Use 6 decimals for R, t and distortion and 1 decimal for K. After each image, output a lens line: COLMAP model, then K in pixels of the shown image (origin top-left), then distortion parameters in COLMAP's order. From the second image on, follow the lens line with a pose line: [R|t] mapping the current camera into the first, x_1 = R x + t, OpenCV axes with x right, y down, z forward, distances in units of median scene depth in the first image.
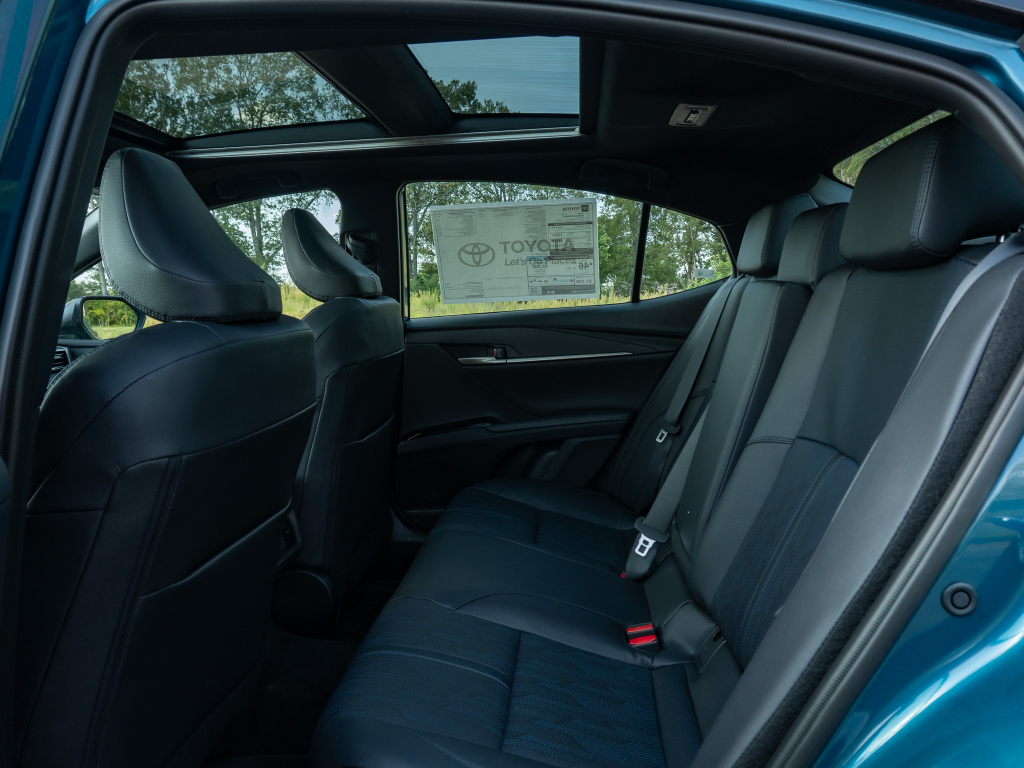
lens RADIAL K [[767.8, 0, 511.3], [0, 767.8, 388.6], [0, 0, 1]] dist [-0.025045, 0.004767]
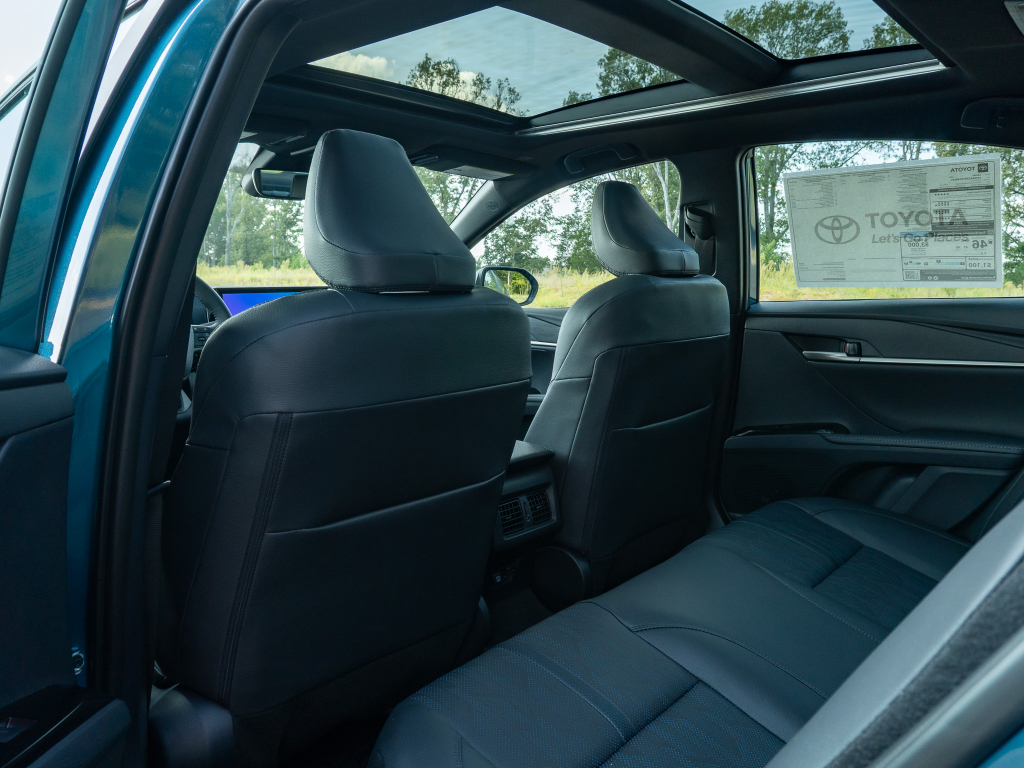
lens RADIAL K [[767.8, 0, 513.5], [0, 767.8, 387.1], [0, 0, 1]] dist [-0.025045, 0.004767]
pose [[0.806613, 0.116967, -0.579391, 0.174965], [-0.101114, 0.993081, 0.059715, -0.017936], [0.582367, 0.010418, 0.812860, 0.119457]]
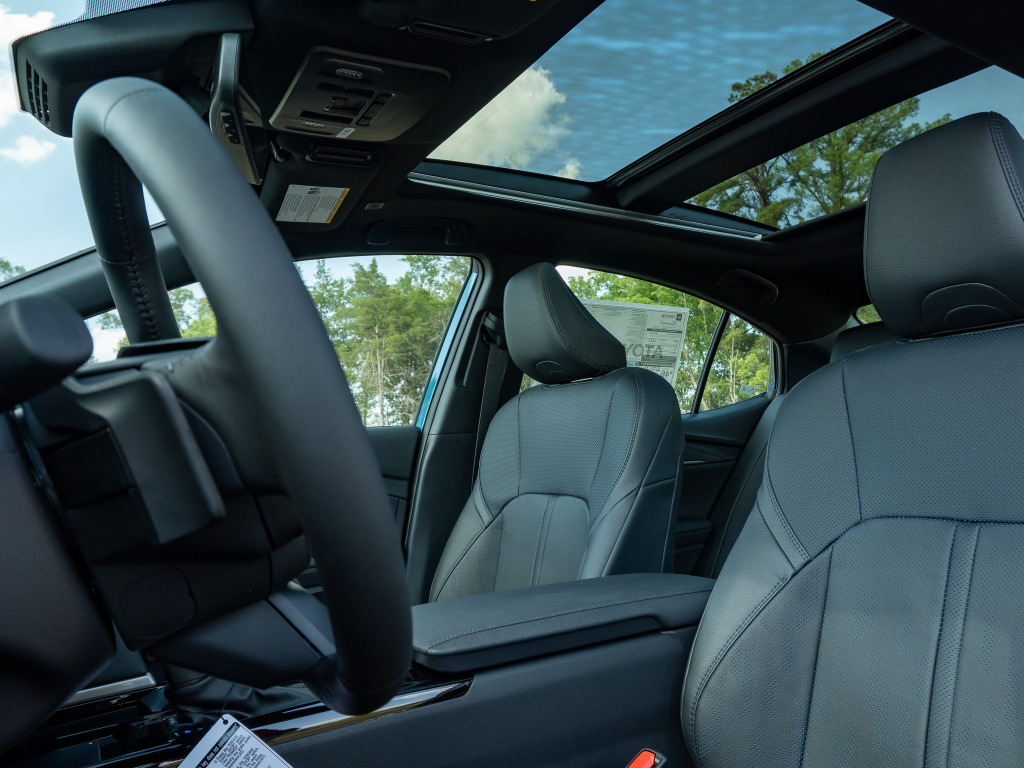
lens RADIAL K [[767.8, 0, 507.2], [0, 767.8, 385.3], [0, 0, 1]] dist [-0.025045, 0.004767]
pose [[0.822972, 0.070742, 0.563660, -0.642161], [0.066600, 0.973359, -0.219400, 0.061407], [-0.564164, 0.218099, 0.796336, 0.319103]]
